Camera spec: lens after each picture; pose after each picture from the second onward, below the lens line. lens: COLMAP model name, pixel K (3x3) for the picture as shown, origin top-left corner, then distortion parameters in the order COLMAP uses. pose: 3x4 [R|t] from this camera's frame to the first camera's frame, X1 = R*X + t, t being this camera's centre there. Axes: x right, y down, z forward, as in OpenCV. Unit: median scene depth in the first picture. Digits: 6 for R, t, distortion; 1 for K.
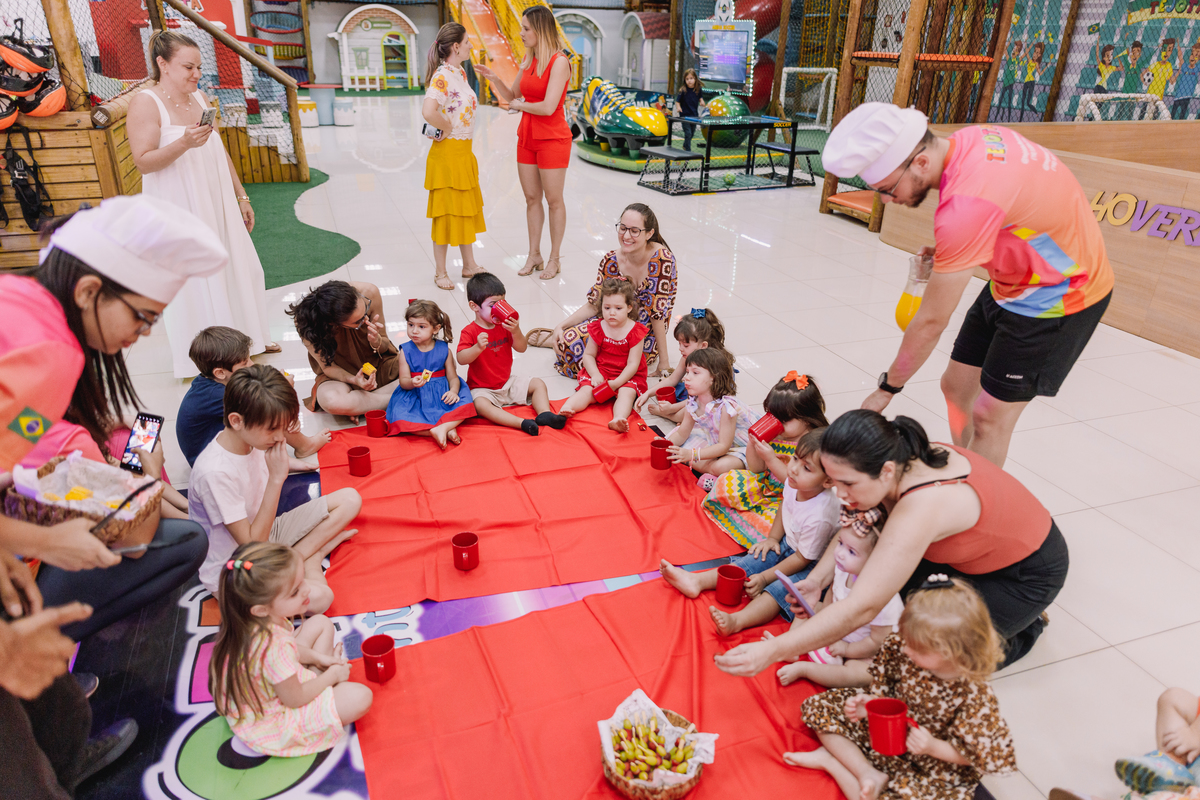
lens RADIAL K [[831.3, 0, 602.5], [0, 831.3, 395.2], [0, 0, 1]] dist [-0.000428, -0.001278]
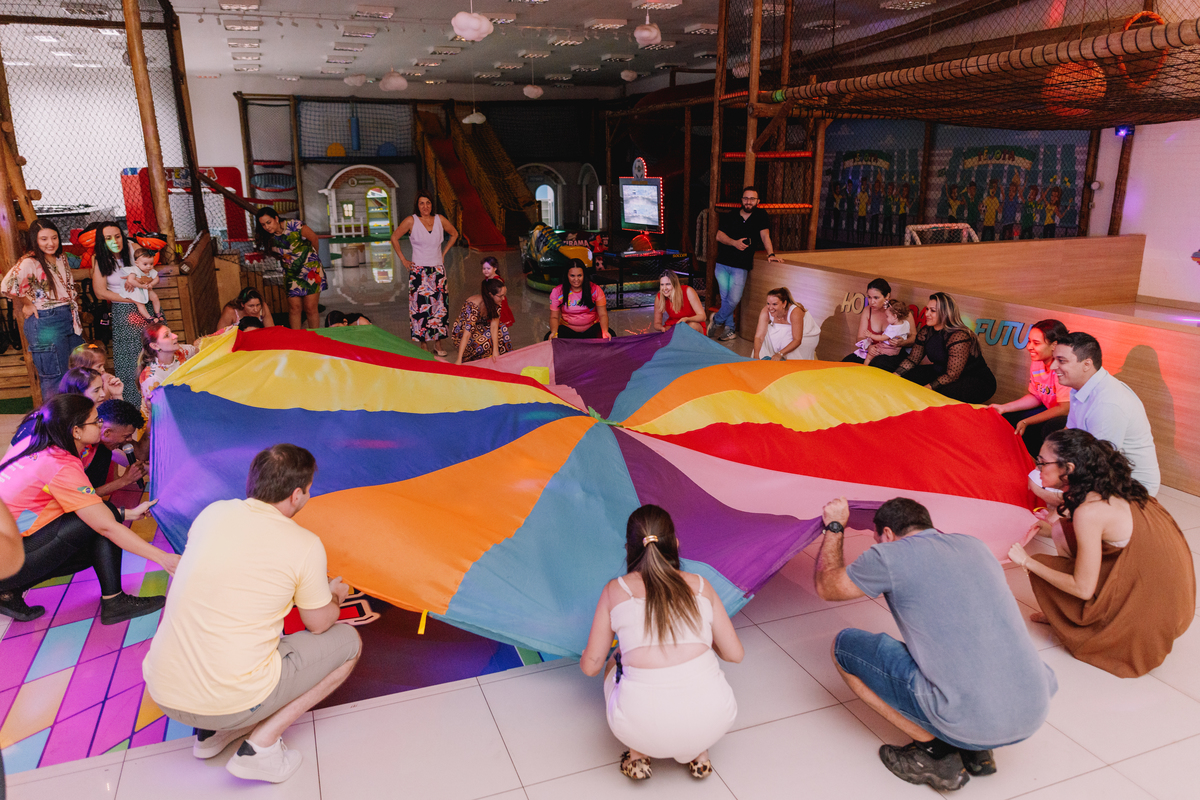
lens RADIAL K [[831.3, 0, 601.8], [0, 831.3, 400.4], [0, 0, 1]] dist [-0.000428, -0.001278]
pose [[0.999058, -0.037583, 0.021683, 0.041630], [0.040328, 0.988688, -0.144460, 0.055737], [-0.016008, 0.145199, 0.989273, -0.172773]]
